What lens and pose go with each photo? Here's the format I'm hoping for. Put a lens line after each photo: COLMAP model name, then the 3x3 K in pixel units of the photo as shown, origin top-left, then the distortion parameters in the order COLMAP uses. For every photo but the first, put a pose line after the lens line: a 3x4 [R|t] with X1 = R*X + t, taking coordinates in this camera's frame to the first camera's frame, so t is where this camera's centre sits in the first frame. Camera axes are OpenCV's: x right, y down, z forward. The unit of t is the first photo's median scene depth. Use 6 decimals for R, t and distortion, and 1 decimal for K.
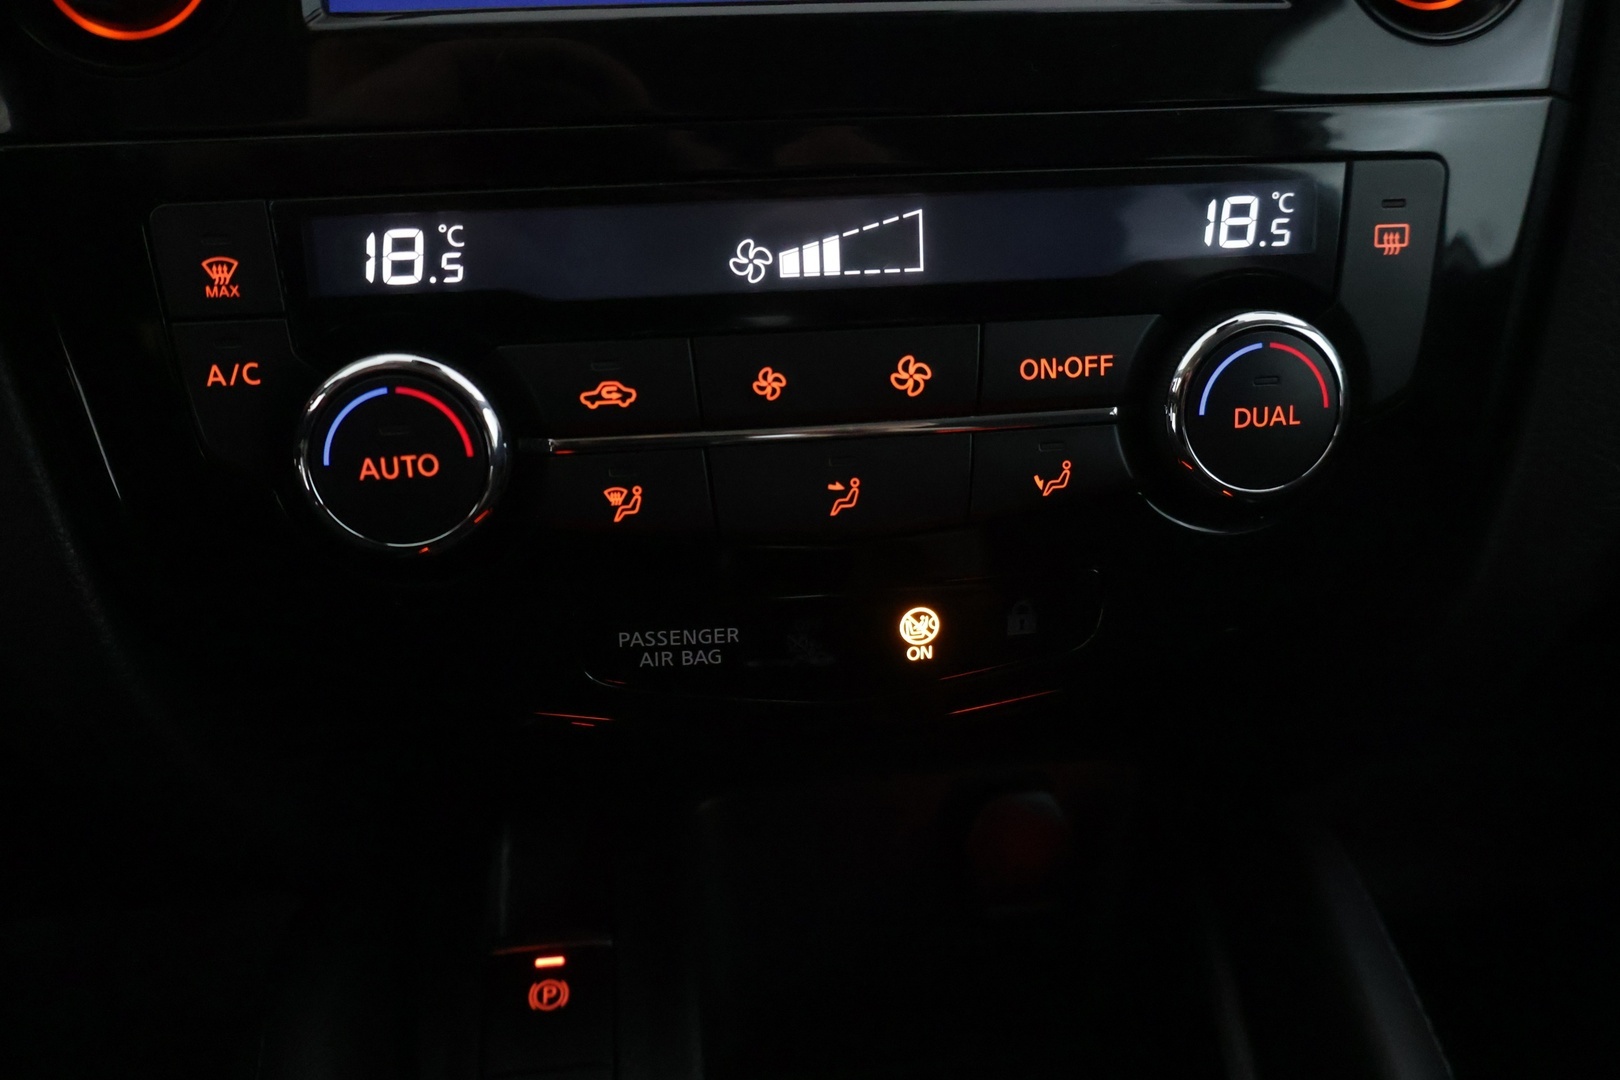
lens RADIAL K [[1297.3, 0, 787.6], [0, 1297.3, 551.5], [0, 0, 1]] dist [0.005708, 0.013693]
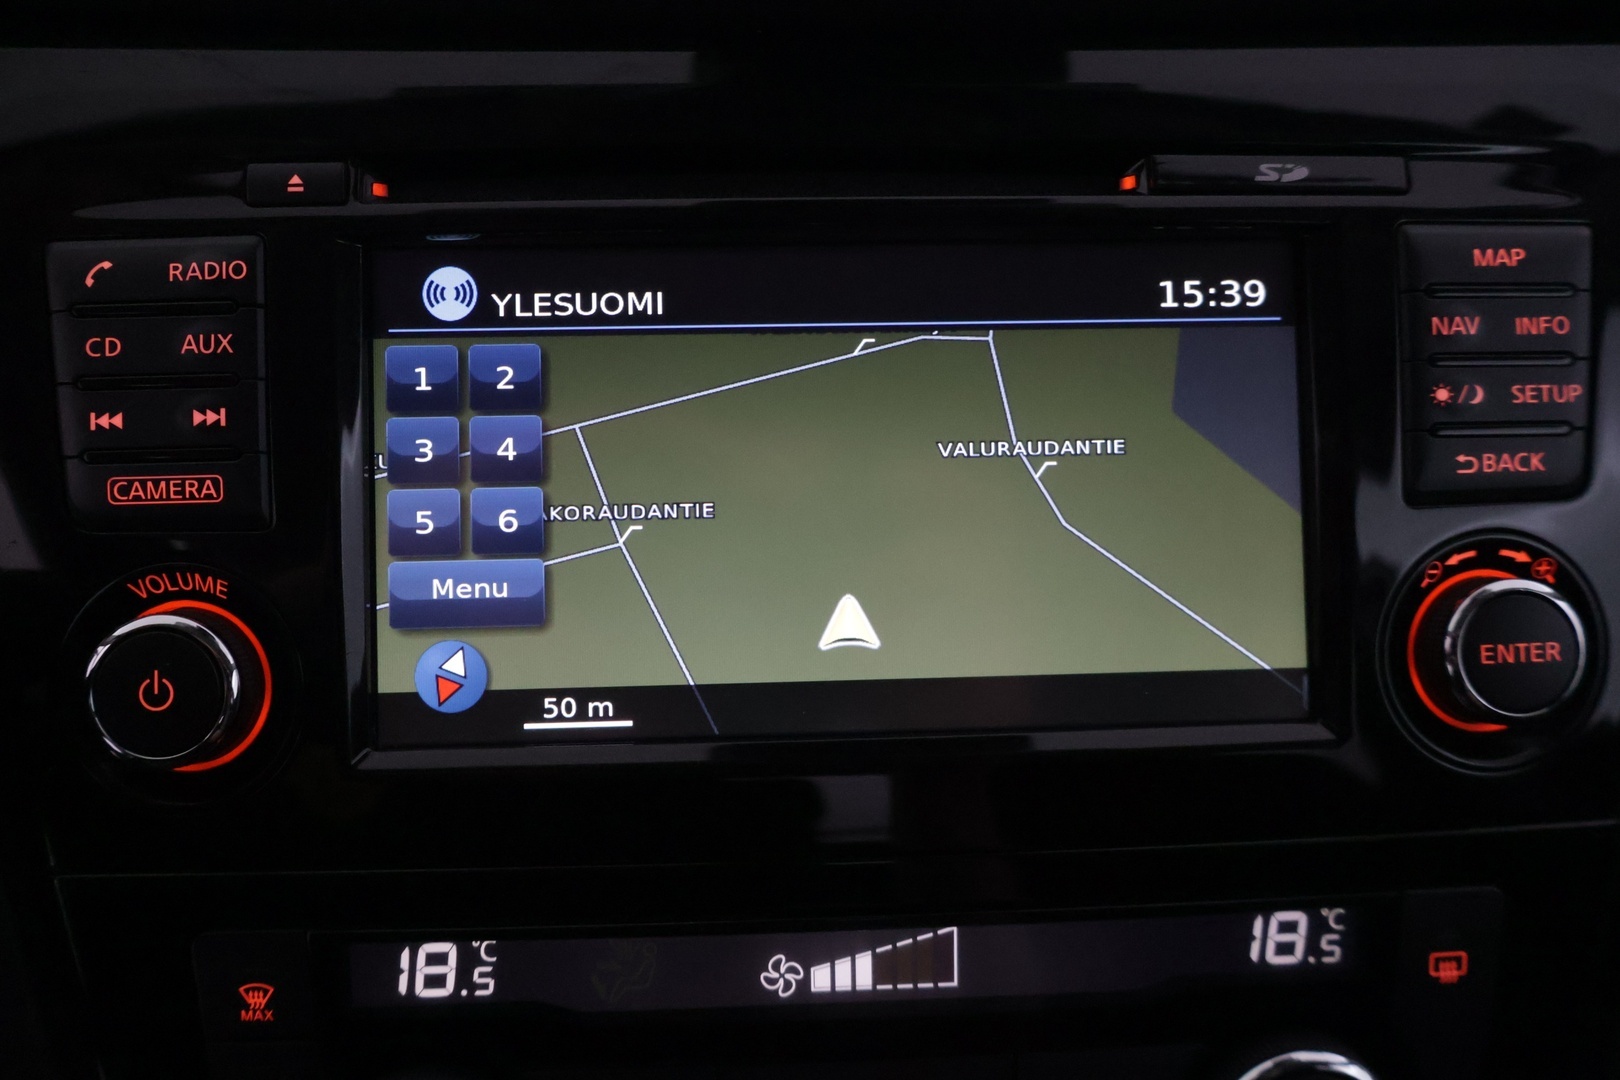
lens RADIAL K [[1356.3, 0, 809.9], [0, 1356.3, 523.6], [0, 0, 1]] dist [0.014721, -0.003354]
pose [[0.997767, 0.029872, -0.059741, 0.044733], [-0.034433, 0.996449, -0.076838, -0.487114], [0.057234, 0.078724, 0.995252, -0.058609]]
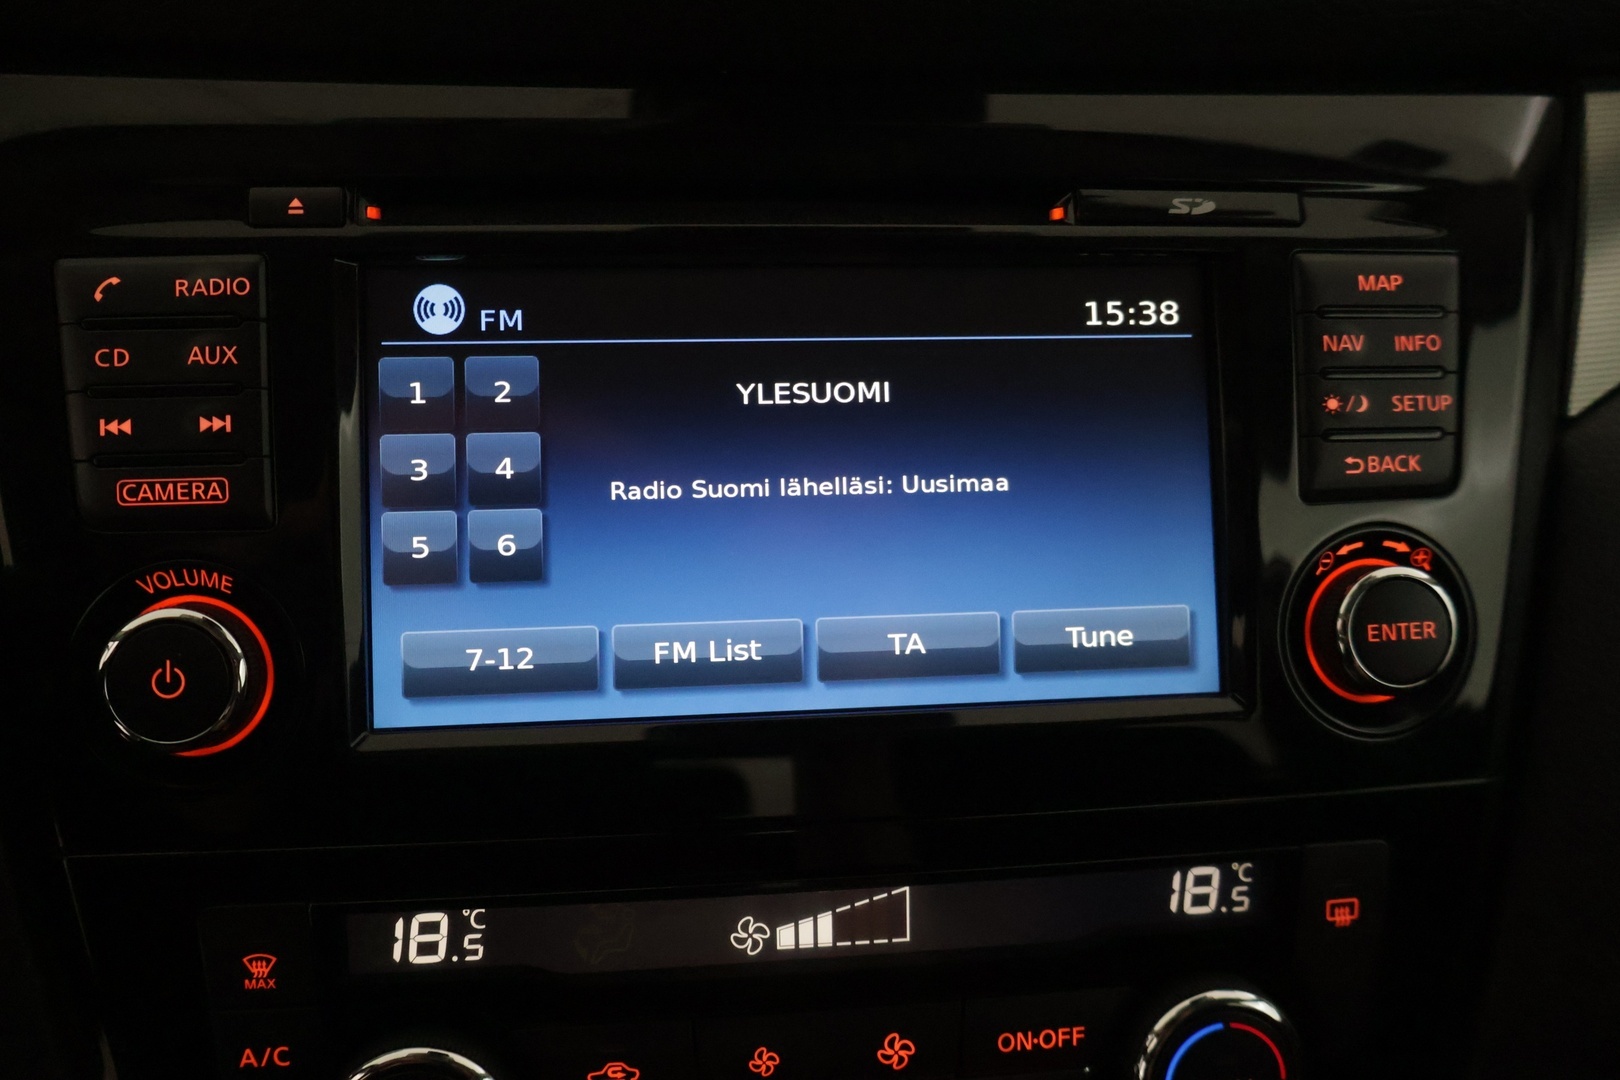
lens RADIAL K [[1356.3, 0, 803.5], [0, 1356.3, 527.0], [0, 0, 1]] dist [0.014721, -0.003354]
pose [[0.999678, 0.023948, 0.008368, -0.001380], [-0.023115, 0.995818, -0.088384, -0.462145], [-0.010450, 0.088162, 0.996051, -0.157062]]
